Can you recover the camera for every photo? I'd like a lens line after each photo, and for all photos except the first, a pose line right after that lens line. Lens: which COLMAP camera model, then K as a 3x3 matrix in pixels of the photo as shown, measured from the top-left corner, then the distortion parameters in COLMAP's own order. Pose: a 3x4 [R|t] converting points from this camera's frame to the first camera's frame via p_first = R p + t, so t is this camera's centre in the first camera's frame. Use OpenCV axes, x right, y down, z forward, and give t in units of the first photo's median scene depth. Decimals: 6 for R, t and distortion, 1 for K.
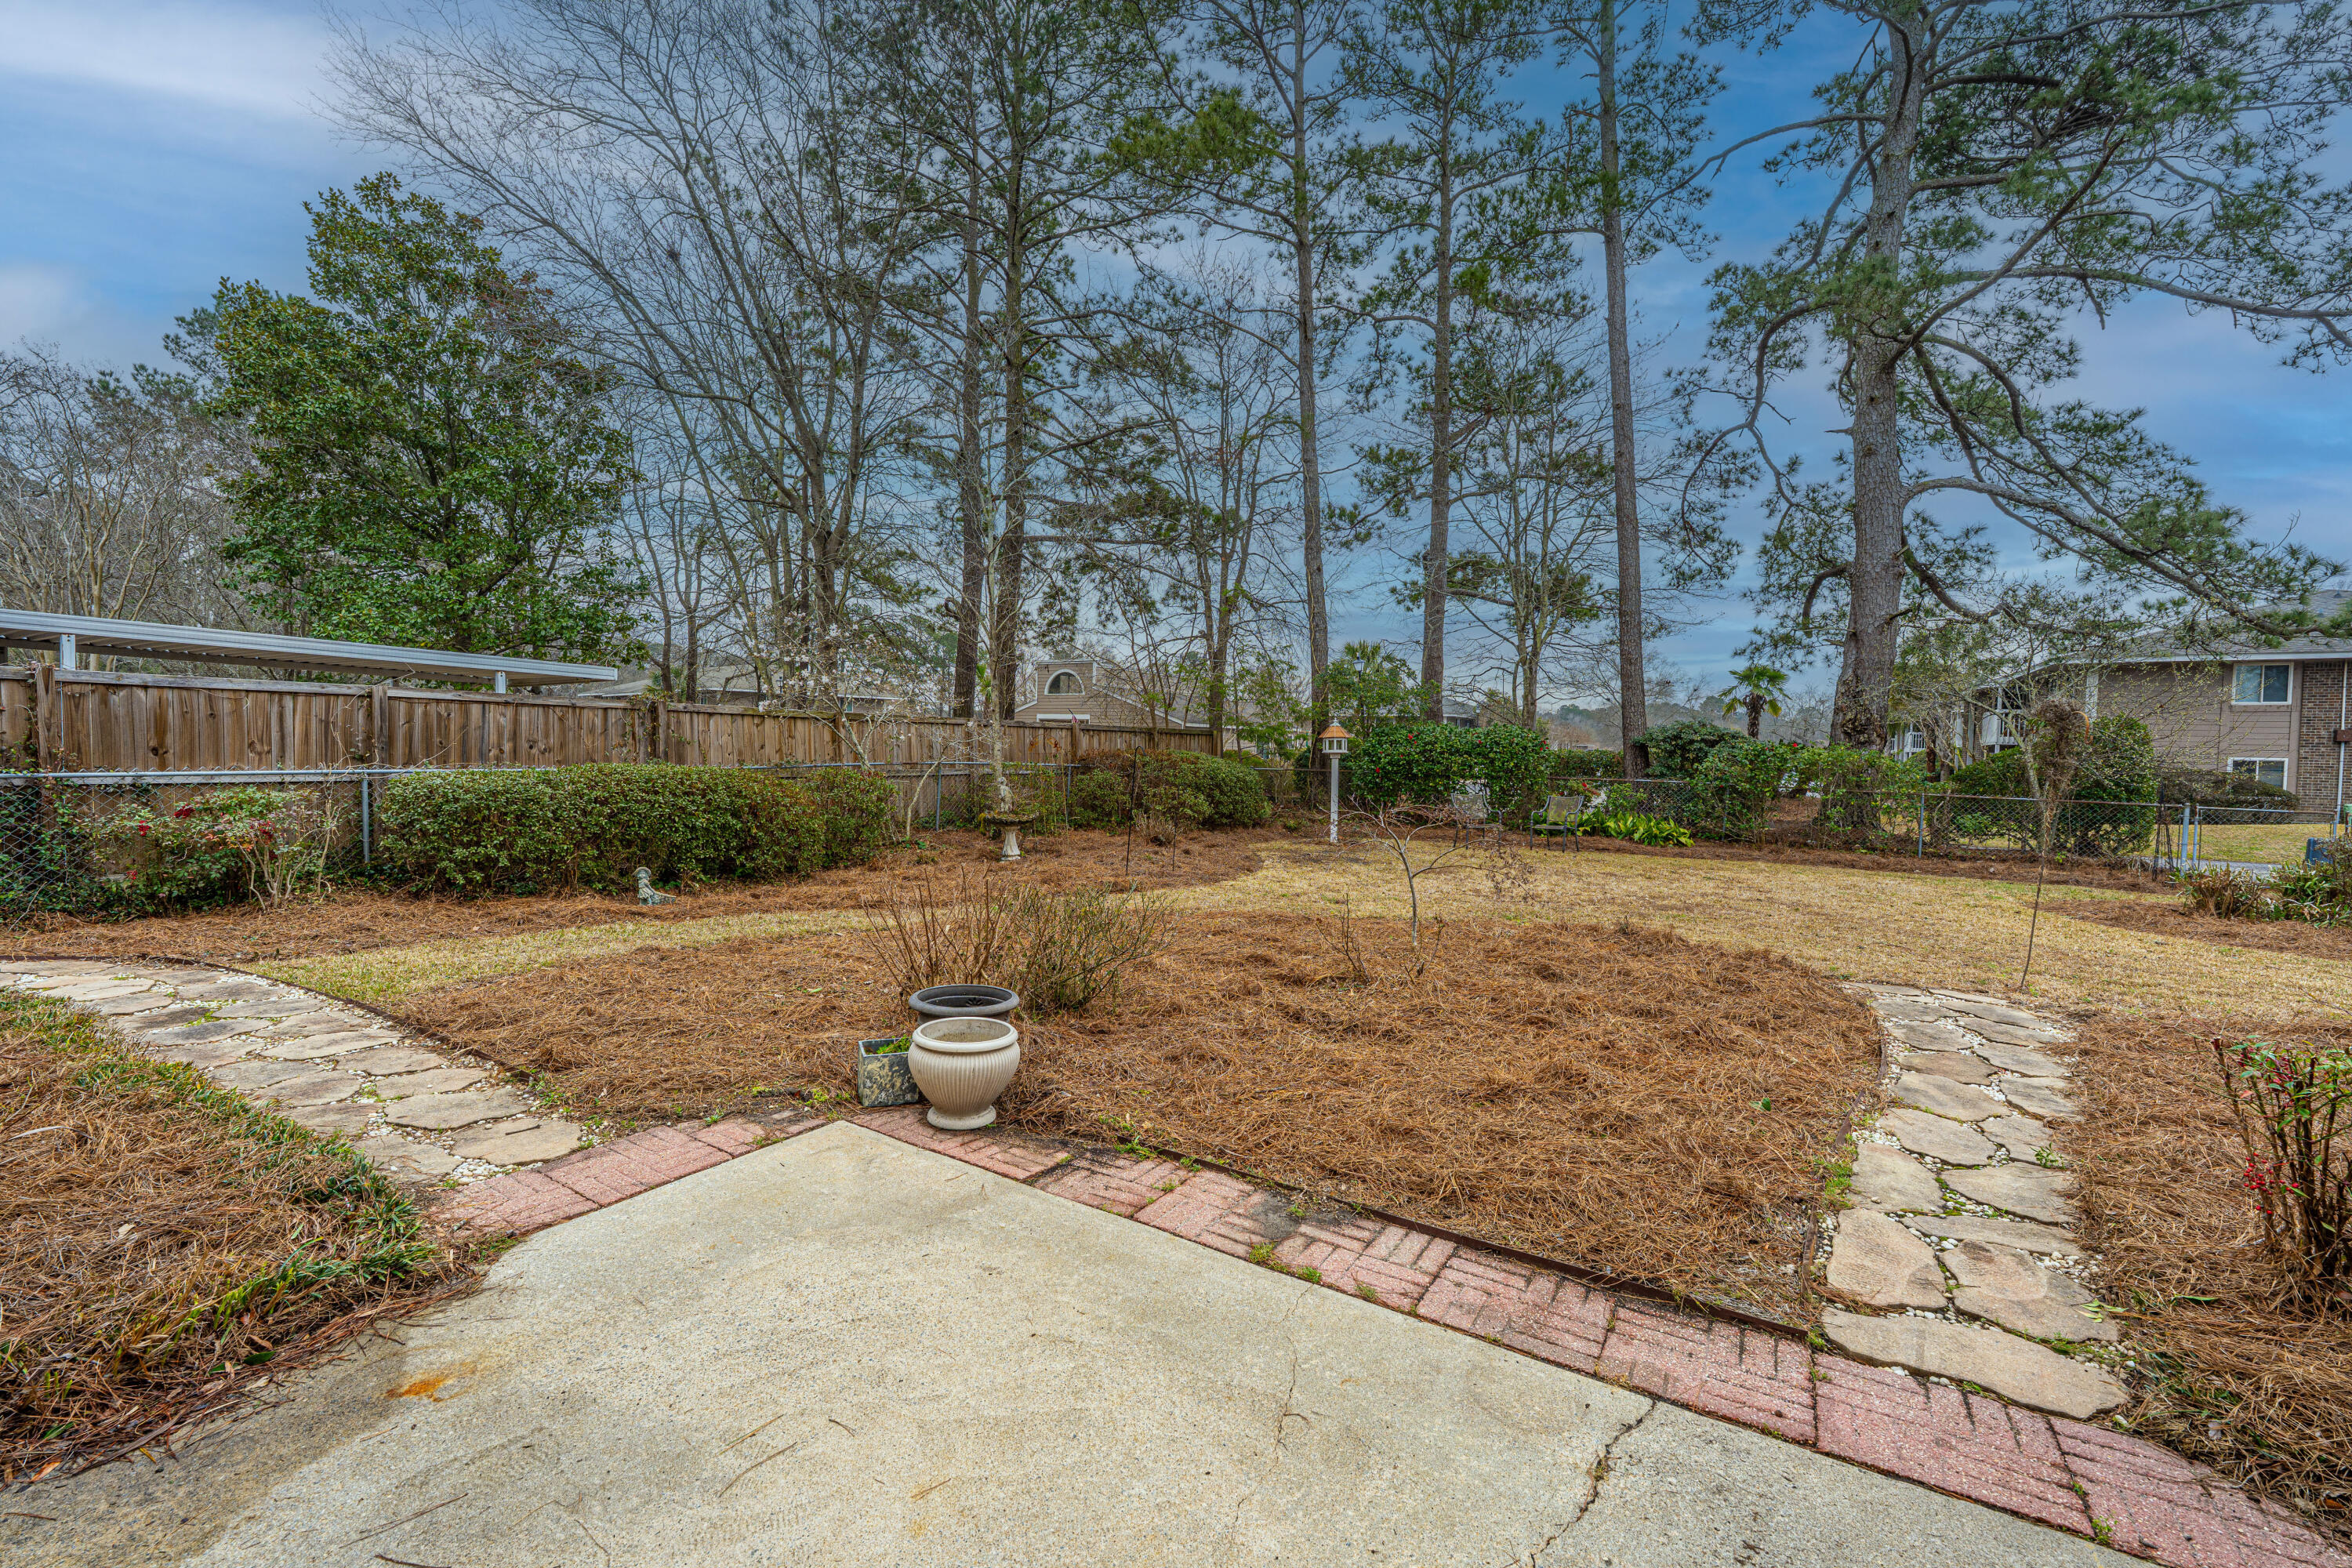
lens RADIAL K [[970.5, 0, 1193.9], [0, 970.5, 783.9], [0, 0, 1]] dist [0.000882, 0.000500]
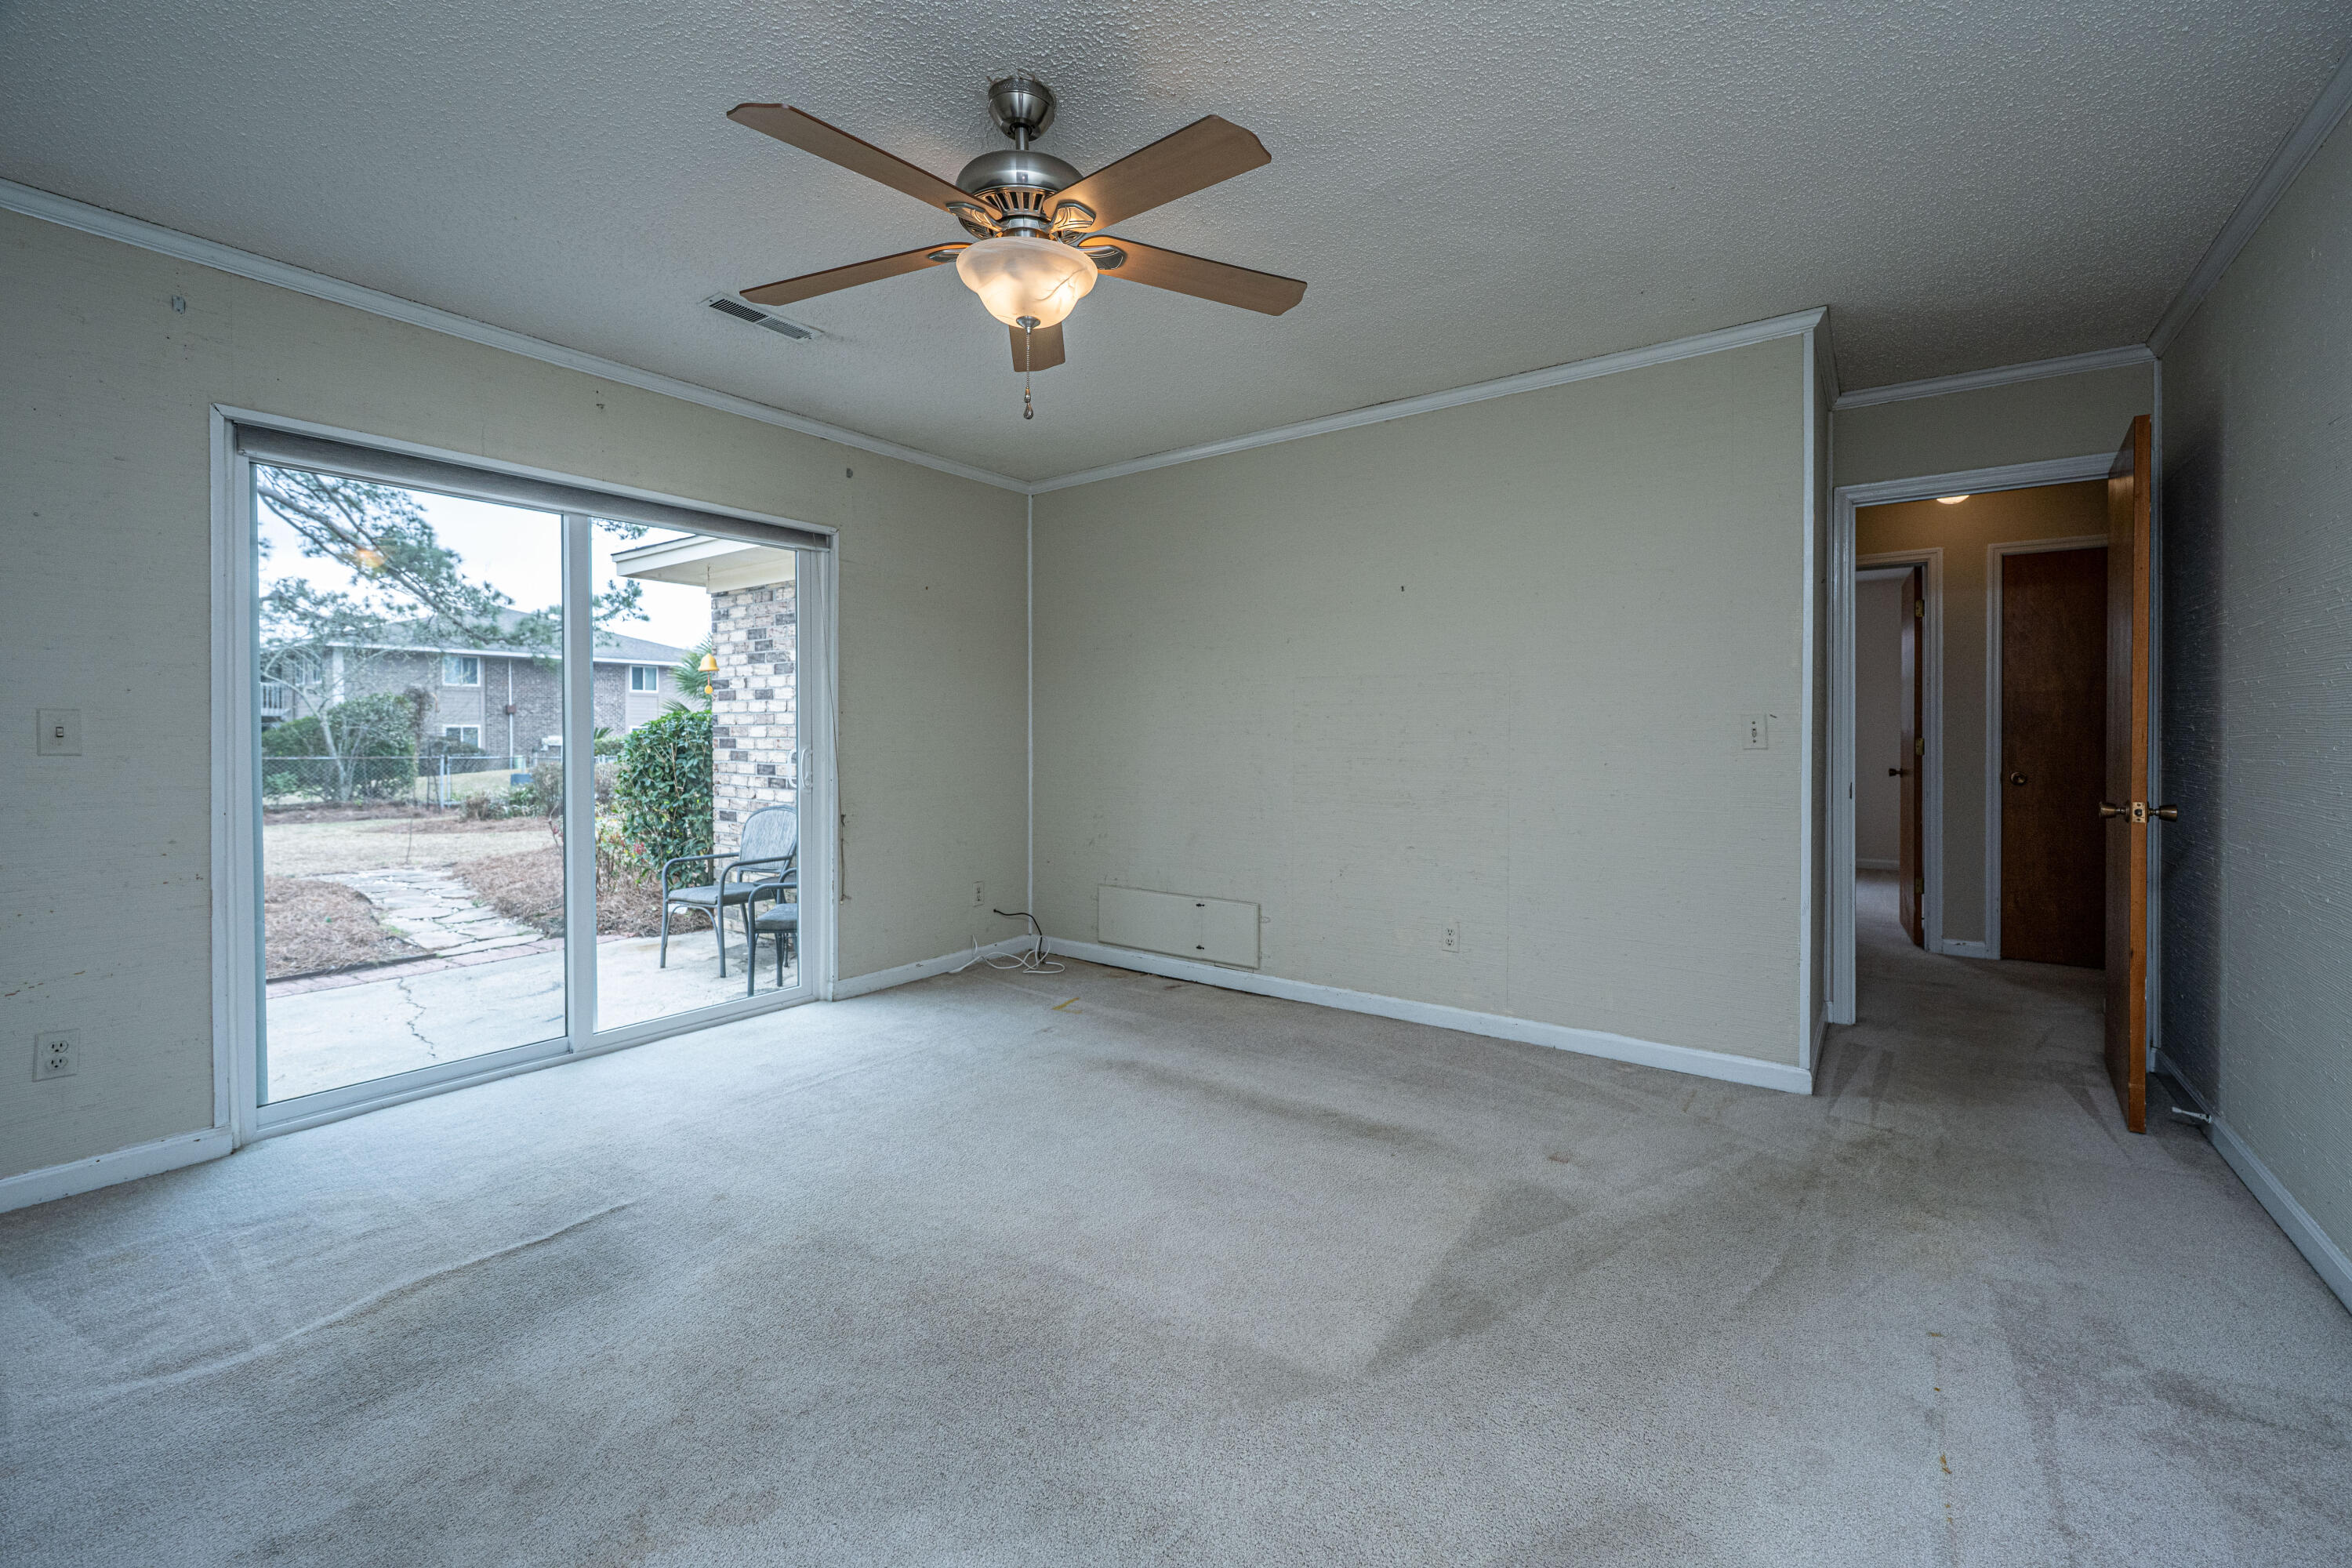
lens RADIAL K [[970.5, 0, 1198.8], [0, 970.5, 739.6], [0, 0, 1]] dist [0.000882, 0.000500]
pose [[0.072648, -0.025249, 0.997038, -0.256913], [0.042055, 0.998868, 0.022231, 0.009672], [-0.996471, 0.040315, 0.073628, -0.172080]]
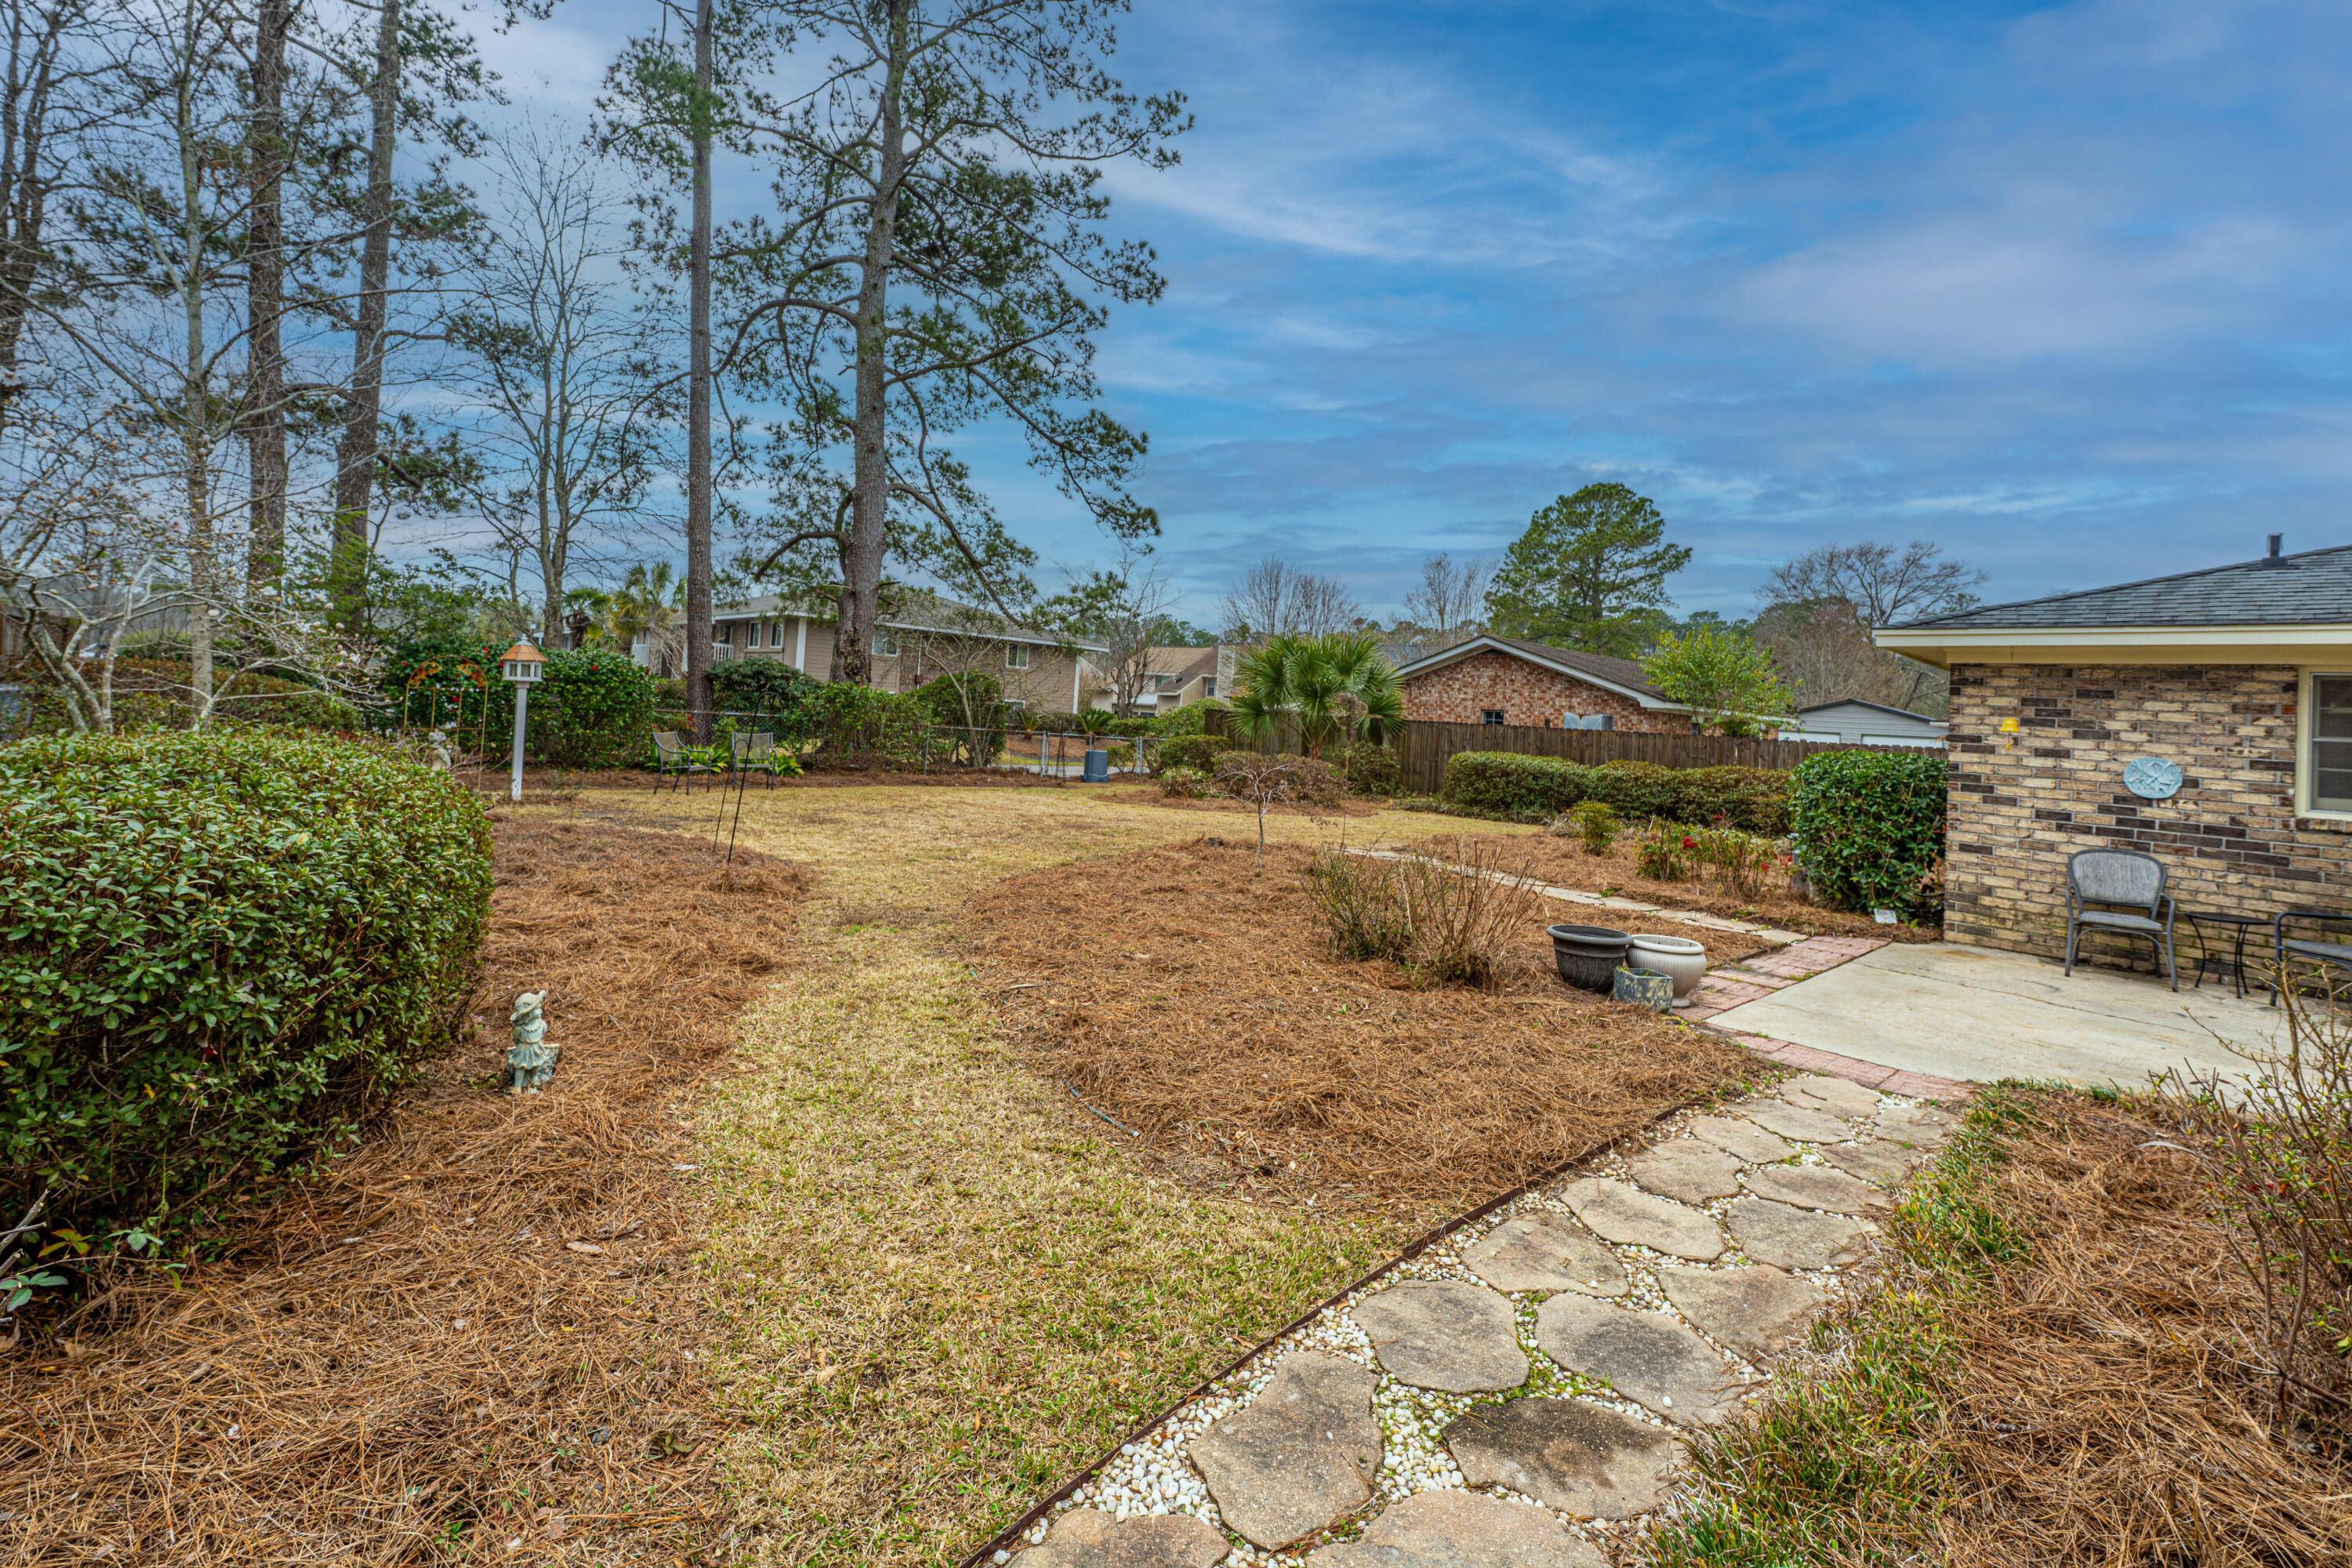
lens RADIAL K [[970.5, 0, 1217.6], [0, 970.5, 681.1], [0, 0, 1]] dist [0.000882, 0.000500]
pose [[0.246383, 0.030678, 0.968687, -0.443200], [-0.019359, 0.999455, -0.026728, -0.022492], [-0.968979, -0.012167, 0.246843, 0.318088]]
